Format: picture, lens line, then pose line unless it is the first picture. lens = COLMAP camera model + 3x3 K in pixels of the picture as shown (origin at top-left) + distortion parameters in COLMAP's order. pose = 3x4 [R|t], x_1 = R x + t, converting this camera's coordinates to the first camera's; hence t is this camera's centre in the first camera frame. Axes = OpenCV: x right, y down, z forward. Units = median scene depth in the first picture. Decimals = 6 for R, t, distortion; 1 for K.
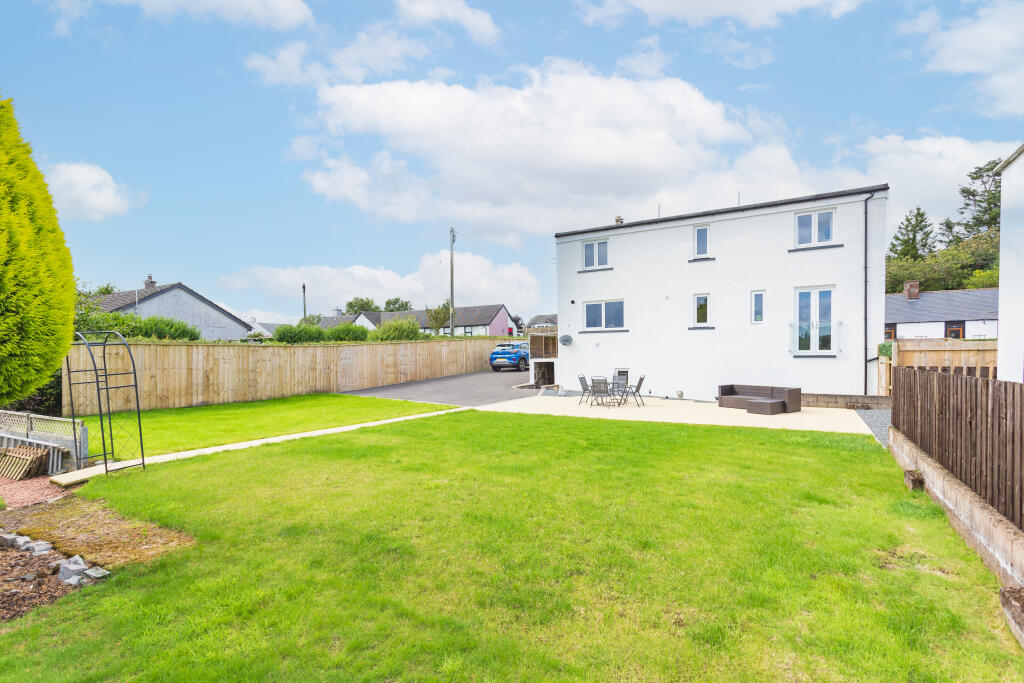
lens RADIAL K [[493.3, 0, 516.7], [0, 493.3, 361.4], [0, 0, 1]] dist [0.003581, 0.000687]
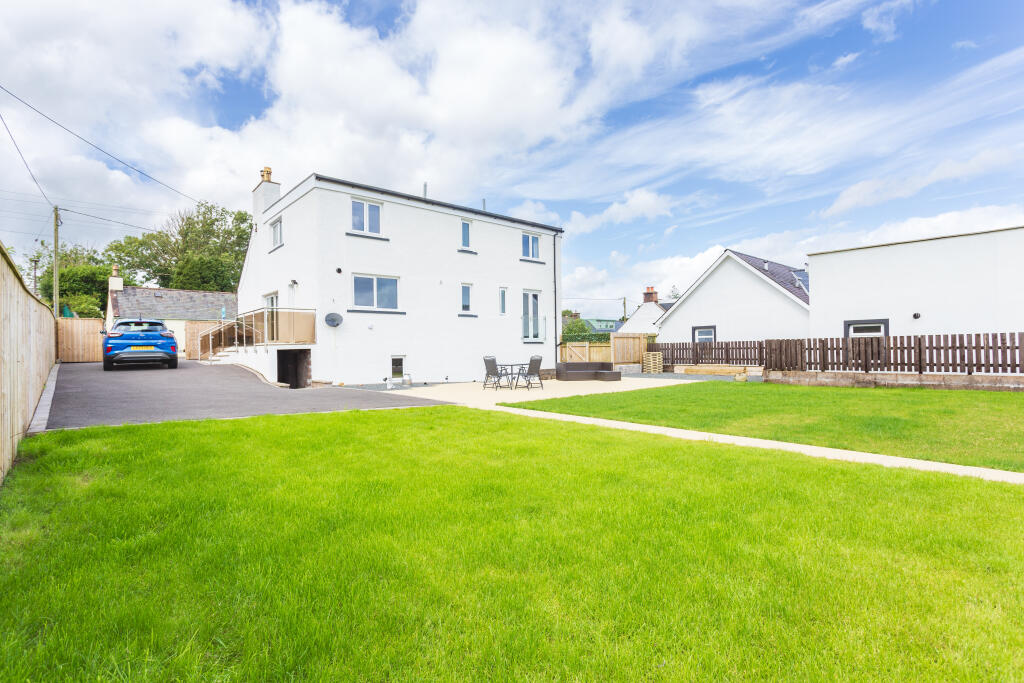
lens RADIAL K [[488.5, 0, 512.0], [0, 488.5, 341.5], [0, 0, 1]] dist [0.003527, 0.000120]
pose [[0.306161, 0.019802, 0.951774, -0.596789], [0.024611, 0.999285, -0.028707, 0.020657], [-0.951662, 0.032213, 0.305454, 0.589656]]
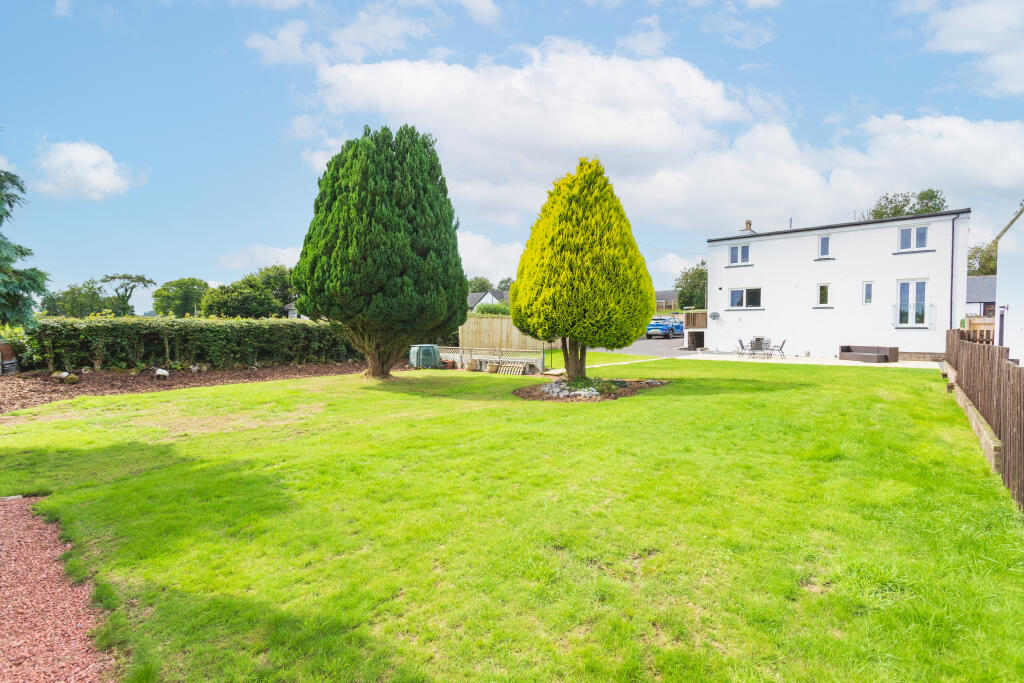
lens RADIAL K [[488.5, 0, 512.0], [0, 488.5, 341.5], [0, 0, 1]] dist [0.003527, 0.000120]
pose [[0.986420, 0.014478, -0.163602, -0.272617], [-0.013135, 0.999871, 0.009290, 0.027603], [0.163715, -0.007015, 0.986483, -0.525547]]
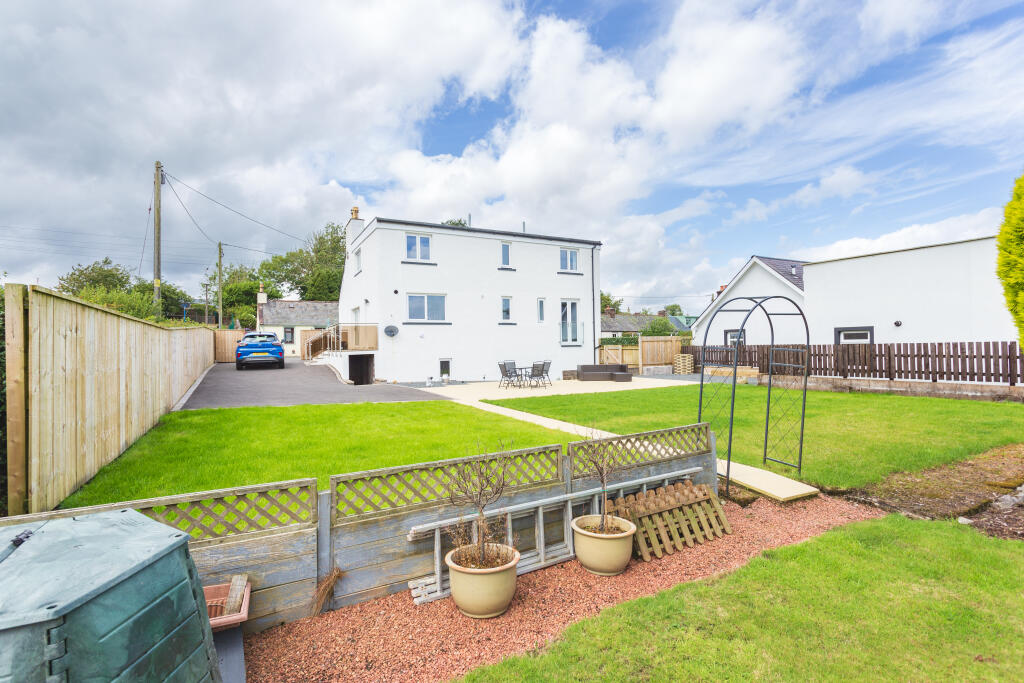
lens RADIAL K [[481.8, 0, 512.0], [0, 481.8, 341.5], [0, 0, 1]] dist [0.004240, 0.000605]
pose [[0.513285, 0.008138, 0.858180, -0.662273], [0.025242, 0.999379, -0.024575, 0.006864], [-0.857847, 0.034276, 0.512761, 0.367951]]
